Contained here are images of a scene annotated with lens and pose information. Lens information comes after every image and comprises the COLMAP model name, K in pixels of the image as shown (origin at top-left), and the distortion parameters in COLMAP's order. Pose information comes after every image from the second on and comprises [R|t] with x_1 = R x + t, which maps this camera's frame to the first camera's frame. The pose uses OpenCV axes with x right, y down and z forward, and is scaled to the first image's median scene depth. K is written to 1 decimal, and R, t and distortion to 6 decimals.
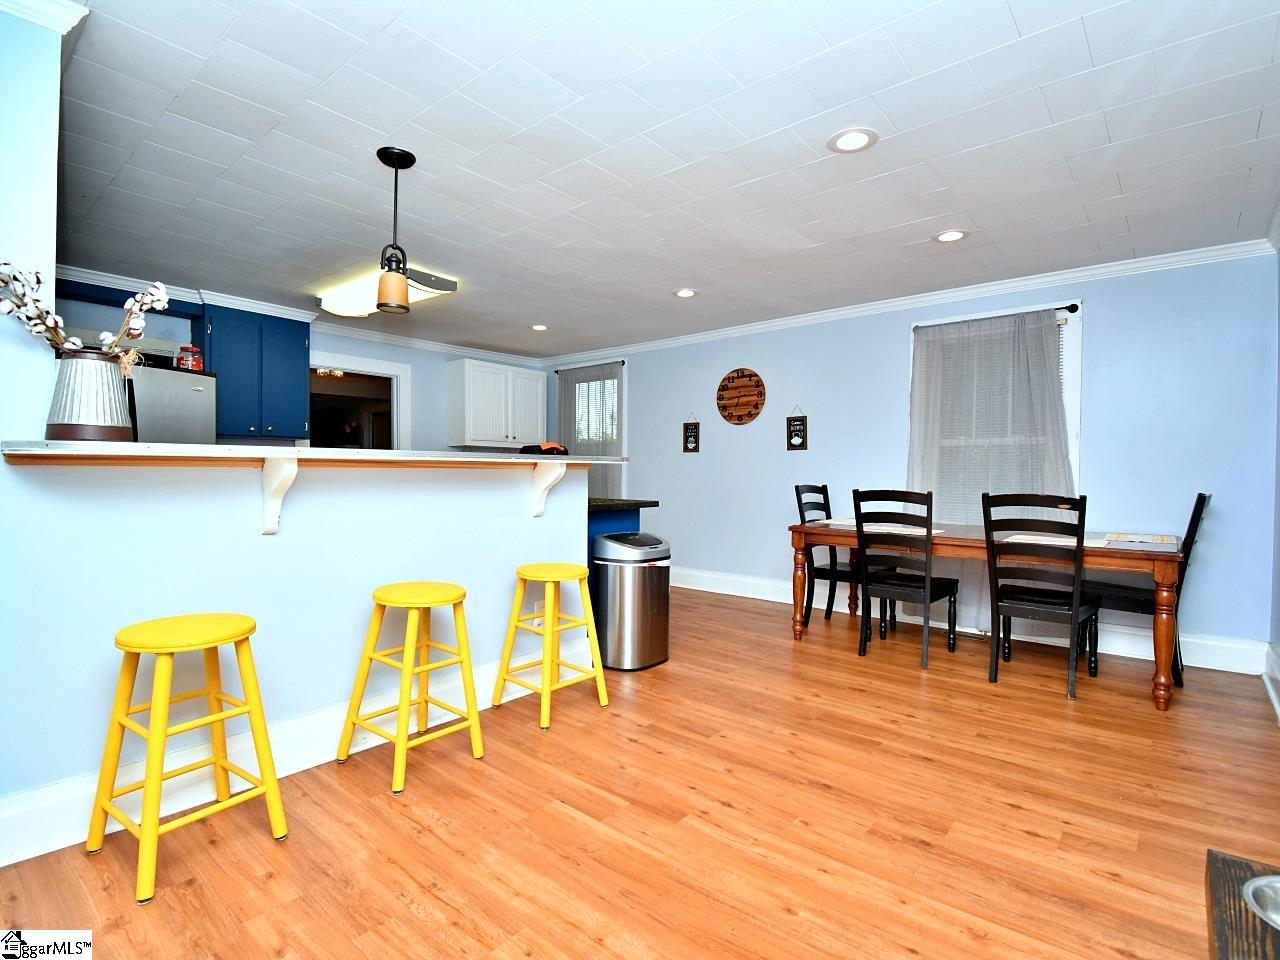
lens RADIAL K [[635.3, 0, 642.1], [0, 635.3, 482.1], [0, 0, 1]] dist [0.026889, -0.031080]
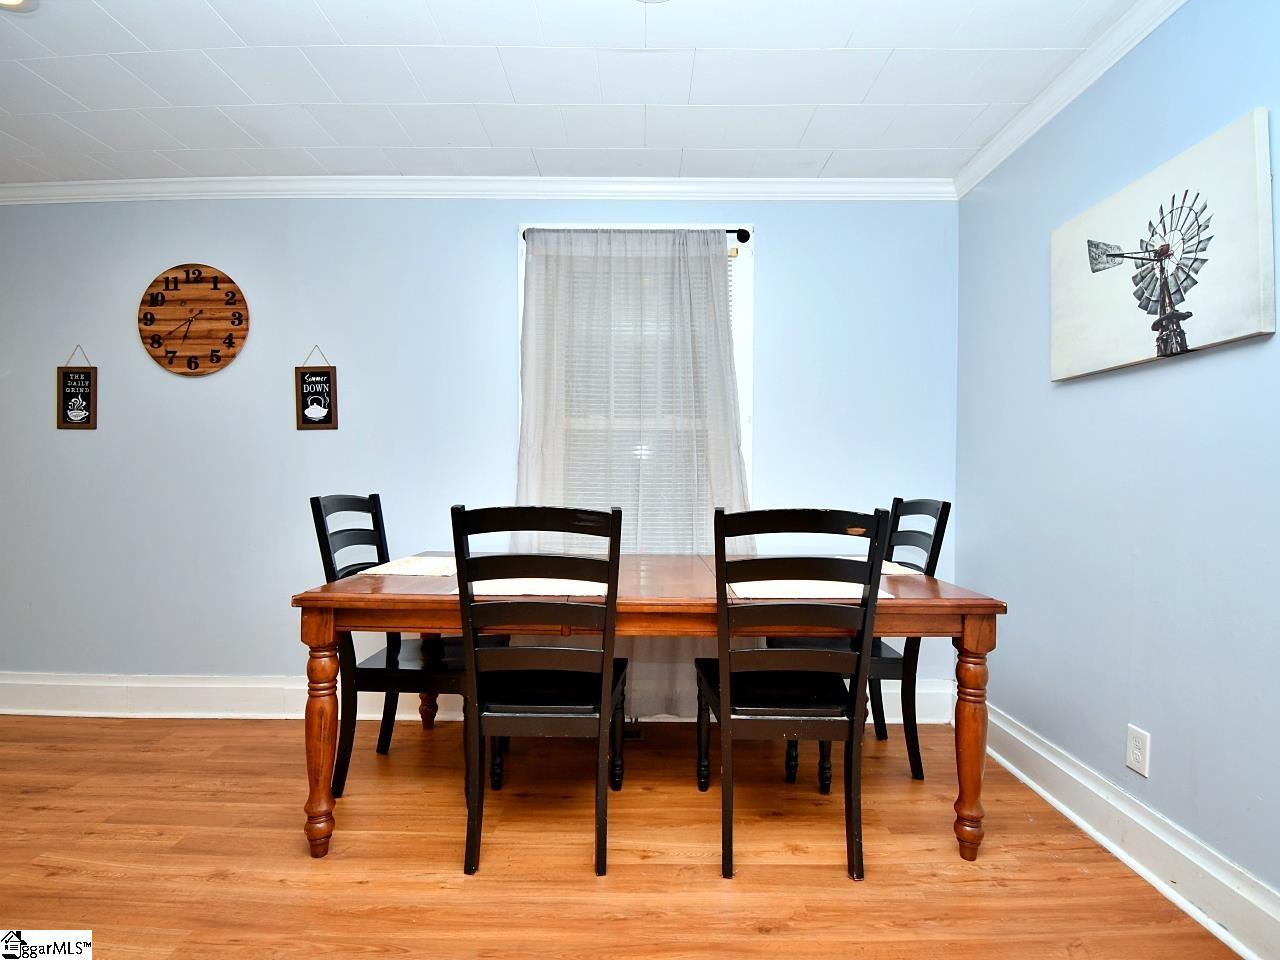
lens RADIAL K [[635.3, 0, 642.1], [0, 635.3, 482.1], [0, 0, 1]] dist [0.026889, -0.031080]
pose [[0.763752, -0.007305, 0.645468, 0.106003], [0.010465, 0.999945, -0.001065, -0.002442], [-0.645424, 0.007568, 0.763787, 0.416463]]
